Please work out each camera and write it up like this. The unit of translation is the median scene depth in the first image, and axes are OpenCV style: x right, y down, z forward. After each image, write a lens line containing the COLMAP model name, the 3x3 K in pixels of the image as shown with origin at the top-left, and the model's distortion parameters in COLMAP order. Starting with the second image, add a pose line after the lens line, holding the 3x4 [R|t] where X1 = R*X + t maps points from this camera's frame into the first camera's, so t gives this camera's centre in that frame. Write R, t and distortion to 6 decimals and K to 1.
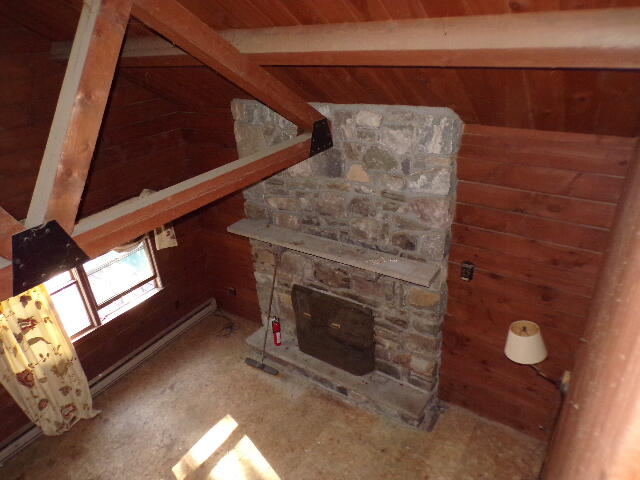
lens RADIAL K [[435.6, 0, 322.5], [0, 435.6, 245.2], [0, 0, 1]] dist [0.017643, -0.008589]
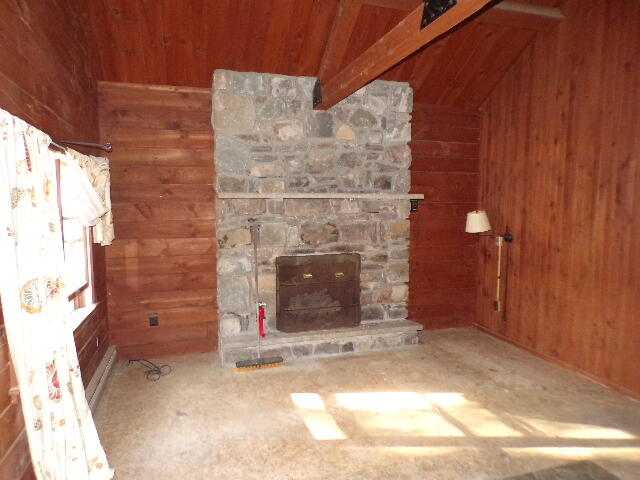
lens RADIAL K [[435.6, 0, 318.5], [0, 435.6, 240.7], [0, 0, 1]] dist [0.017643, -0.008589]
pose [[0.630131, -0.012924, 0.776381, -0.909017], [0.326750, 0.911439, -0.250026, 0.393636], [-0.704393, 0.411232, 0.578550, 0.419046]]
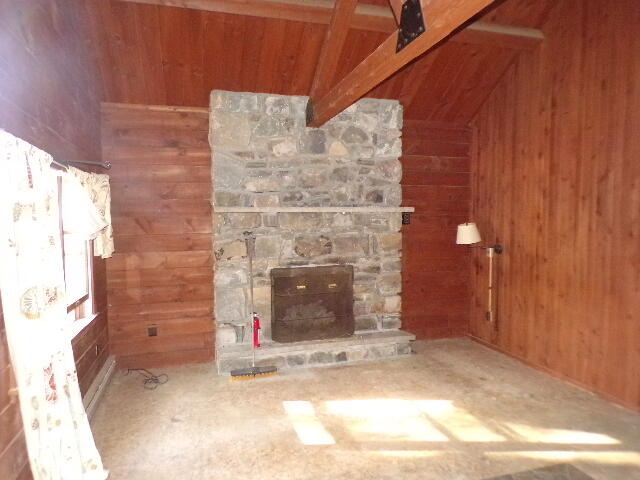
lens RADIAL K [[435.6, 0, 318.4], [0, 435.6, 240.8], [0, 0, 1]] dist [0.017643, -0.008589]
pose [[0.640404, 0.008474, 0.767991, -0.916235], [0.328987, 0.900532, -0.284269, 0.419942], [-0.694010, 0.434706, 0.573917, 0.376532]]
